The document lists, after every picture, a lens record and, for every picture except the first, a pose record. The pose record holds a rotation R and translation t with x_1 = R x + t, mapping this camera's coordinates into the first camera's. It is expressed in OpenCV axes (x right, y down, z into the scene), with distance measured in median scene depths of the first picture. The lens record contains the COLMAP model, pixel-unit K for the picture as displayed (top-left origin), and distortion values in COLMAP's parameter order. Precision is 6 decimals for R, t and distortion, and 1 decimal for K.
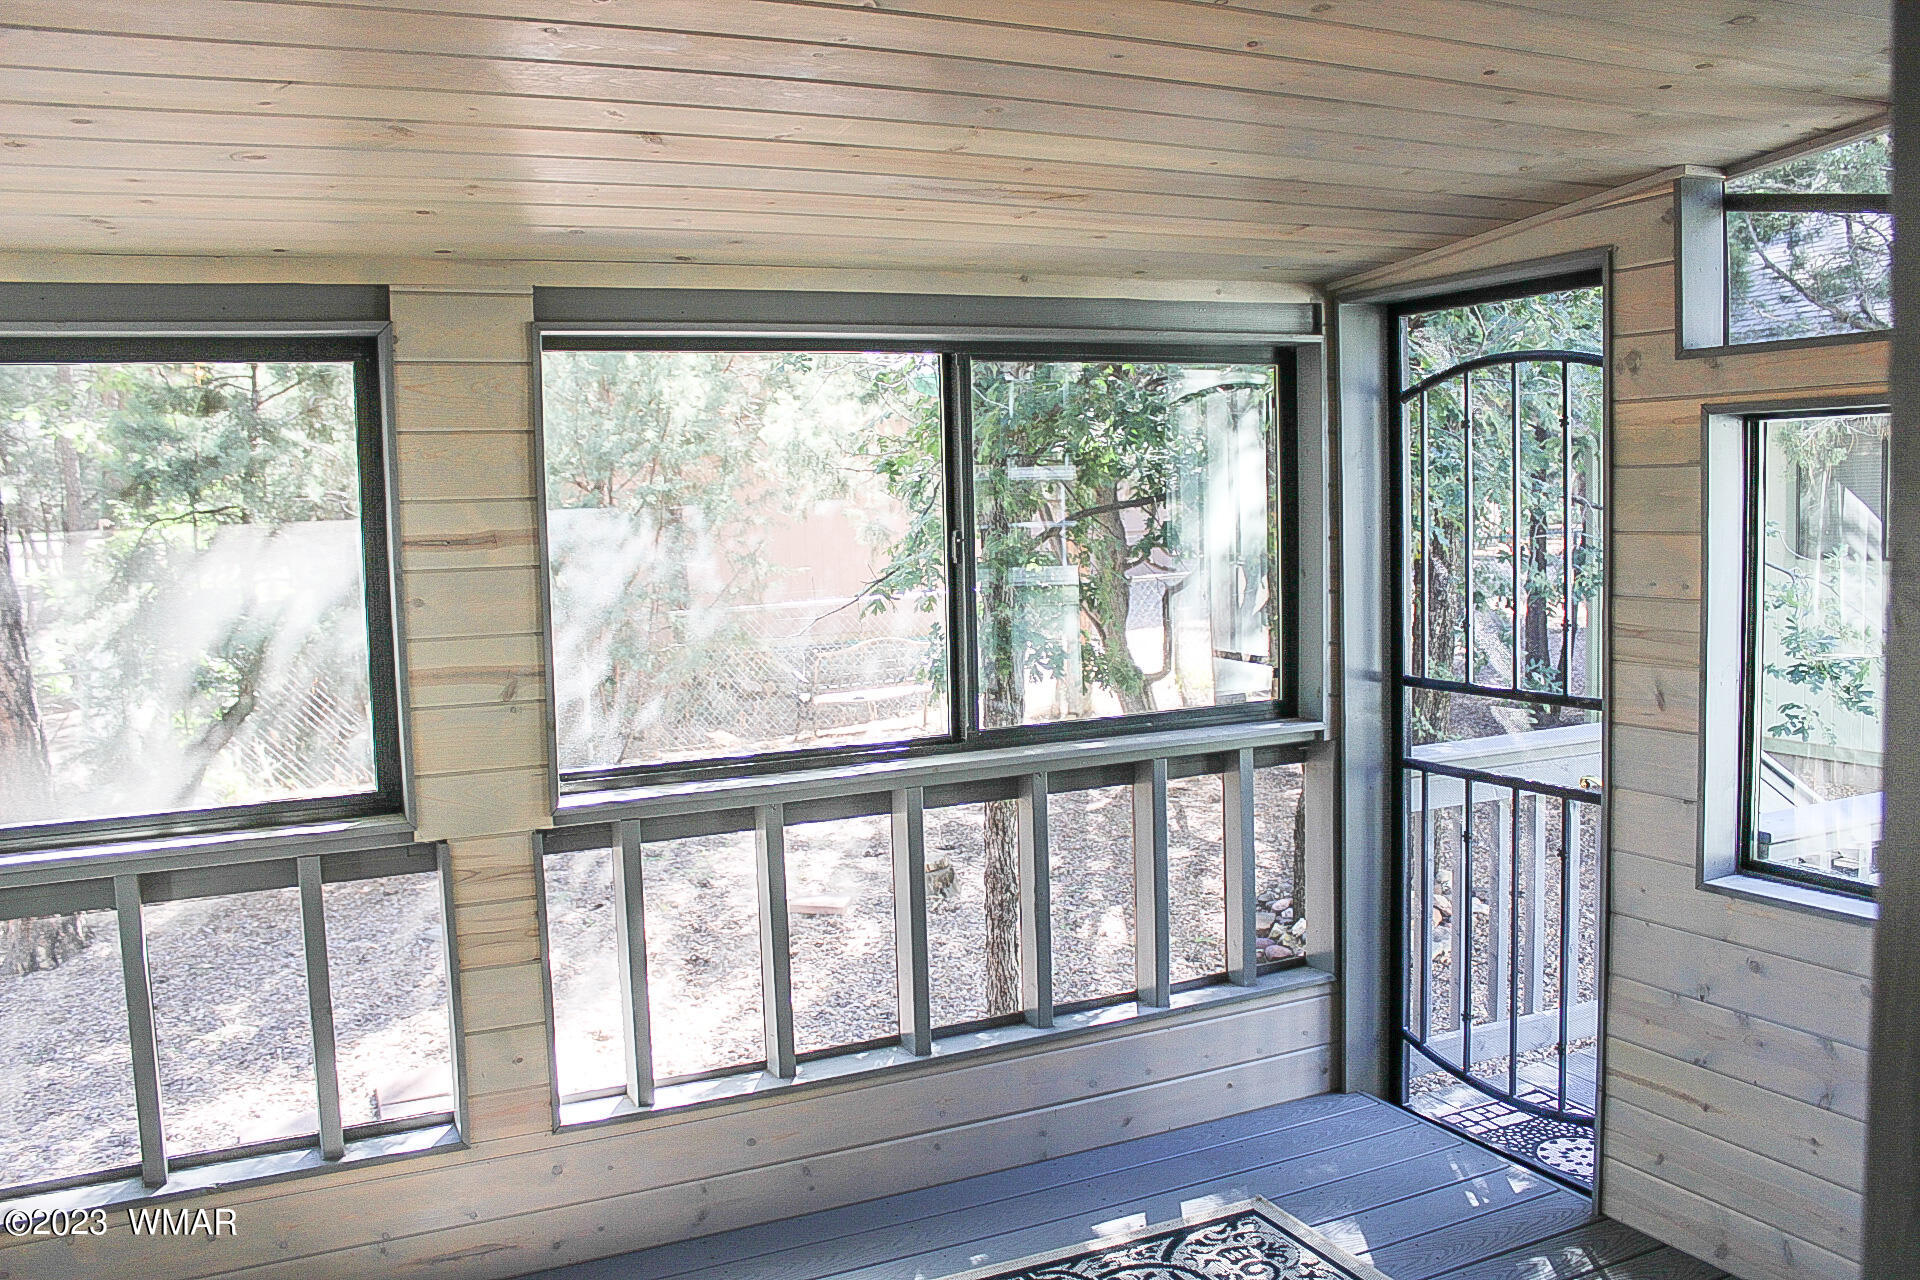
lens RADIAL K [[1614.9, 0, 960.0], [0, 1614.9, 640.0], [0, 0, 1]] dist [-0.175051, 0.170321]
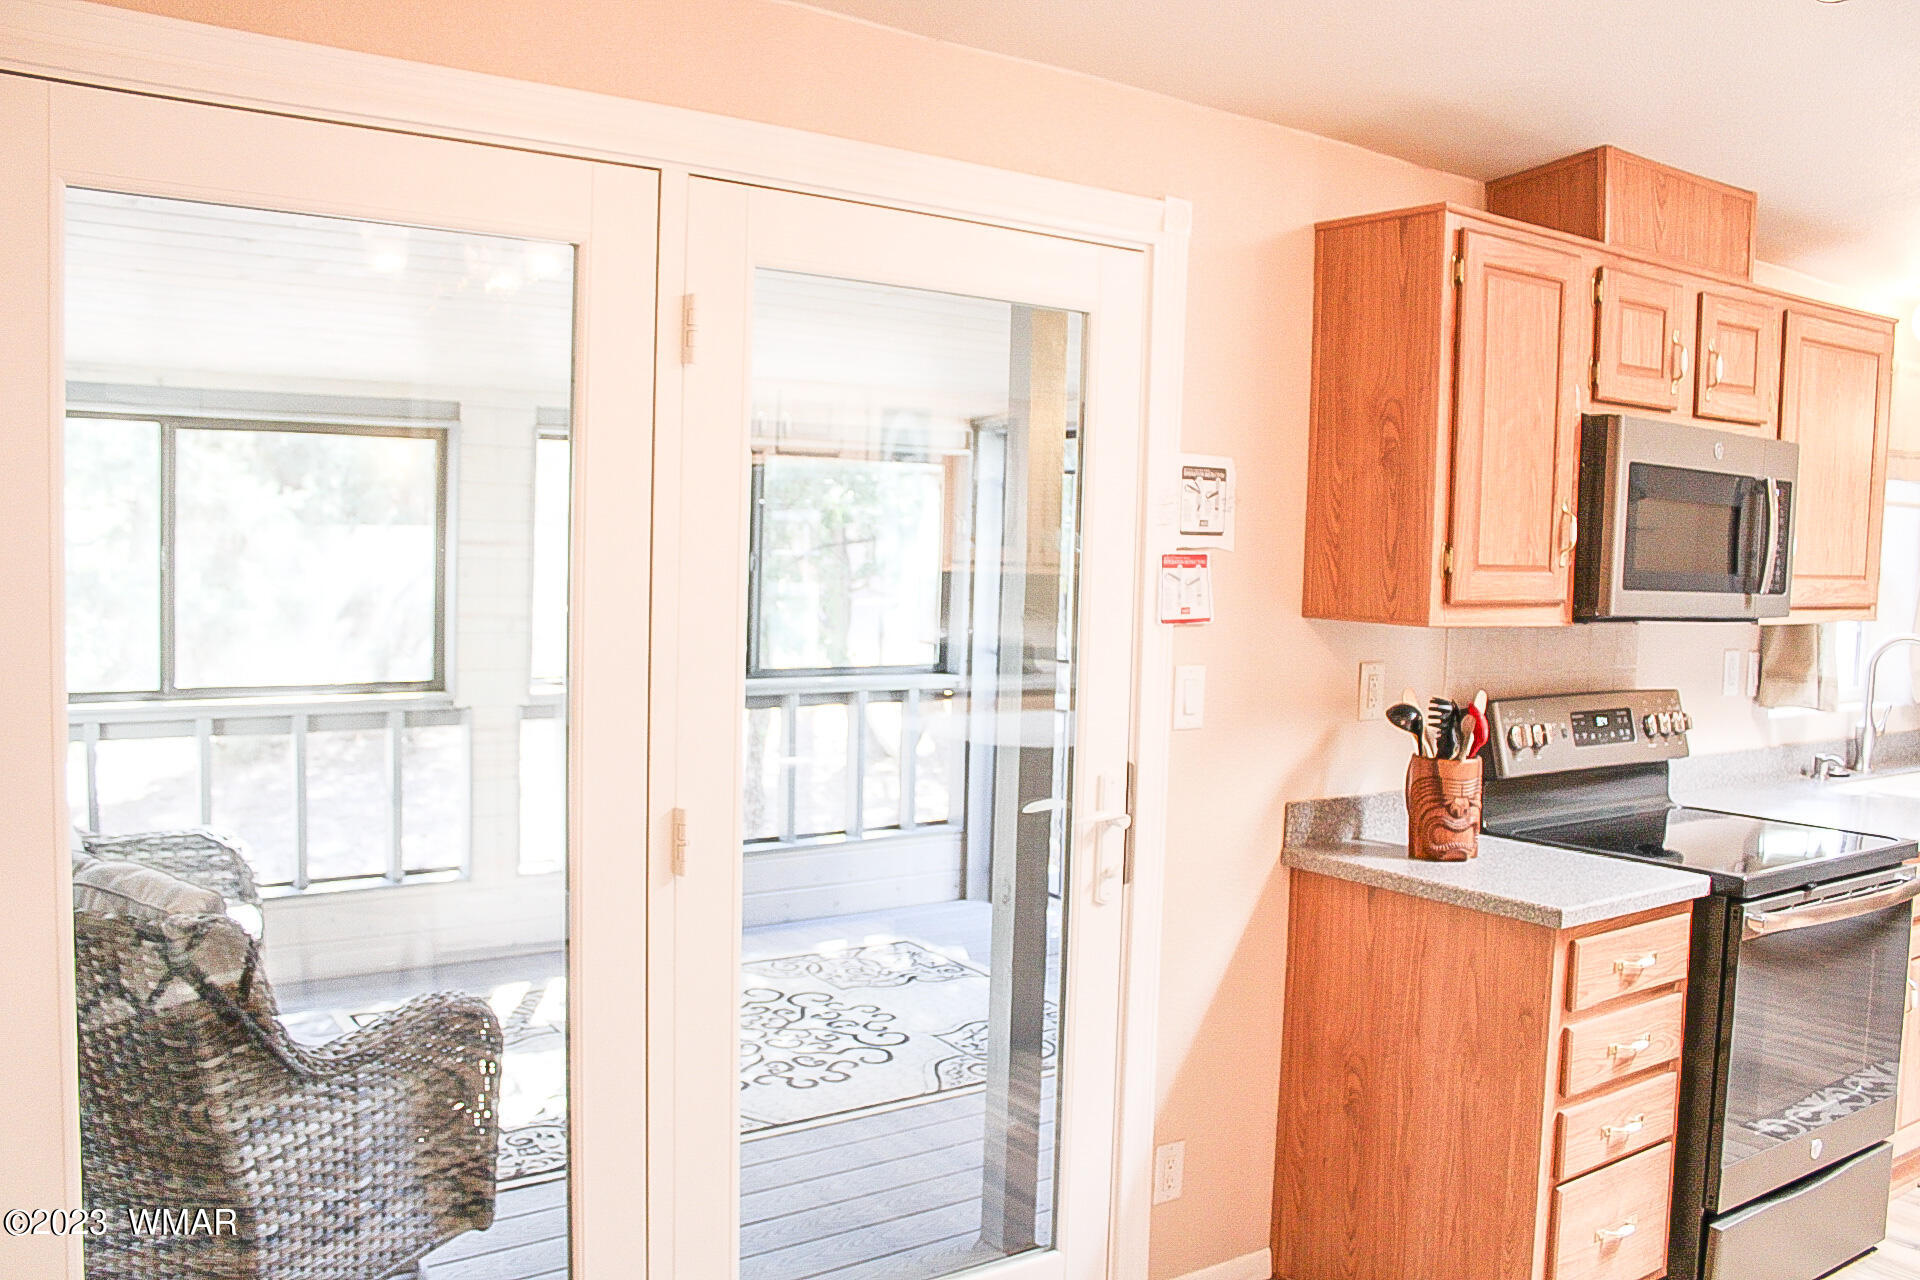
lens RADIAL K [[1614.9, 0, 960.0], [0, 1614.9, 640.0], [0, 0, 1]] dist [-0.175051, 0.170321]
pose [[0.984362, 0.048007, 0.169490, -0.069818], [-0.044528, 0.998713, -0.024271, 0.056570], [-0.170437, 0.016344, 0.985233, -0.722928]]
